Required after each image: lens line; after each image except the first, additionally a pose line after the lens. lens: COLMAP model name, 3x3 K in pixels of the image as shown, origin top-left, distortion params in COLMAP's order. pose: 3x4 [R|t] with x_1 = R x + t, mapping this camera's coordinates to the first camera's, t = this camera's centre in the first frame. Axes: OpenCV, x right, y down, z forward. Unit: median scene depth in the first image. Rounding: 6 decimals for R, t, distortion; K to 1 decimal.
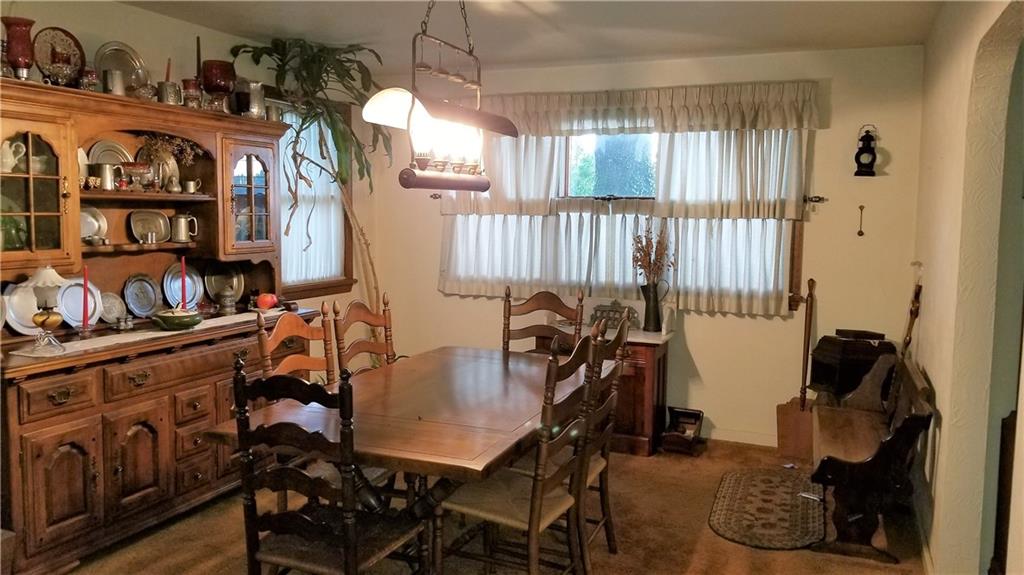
lens RADIAL K [[833.3, 0, 510.3], [0, 833.3, 287.6], [0, 0, 1]] dist [0.008772, -0.000272]
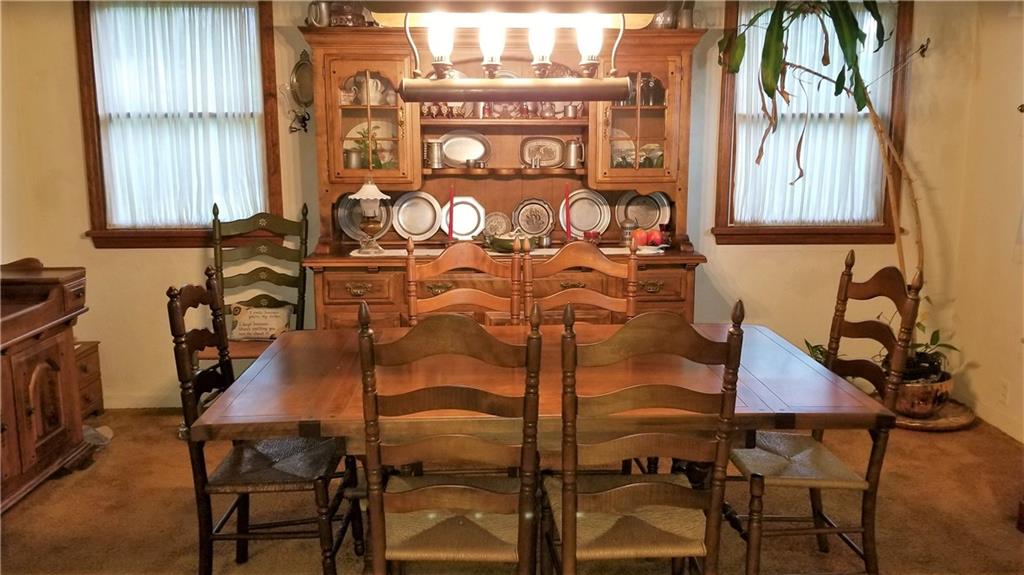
lens RADIAL K [[833.3, 0, 511.5], [0, 833.3, 287.7], [0, 0, 1]] dist [0.008772, -0.000272]
pose [[0.392786, 0.155807, -0.906335, 0.485852], [-0.079352, 0.987610, 0.135389, -0.041020], [0.916200, 0.018740, 0.400283, 0.530222]]
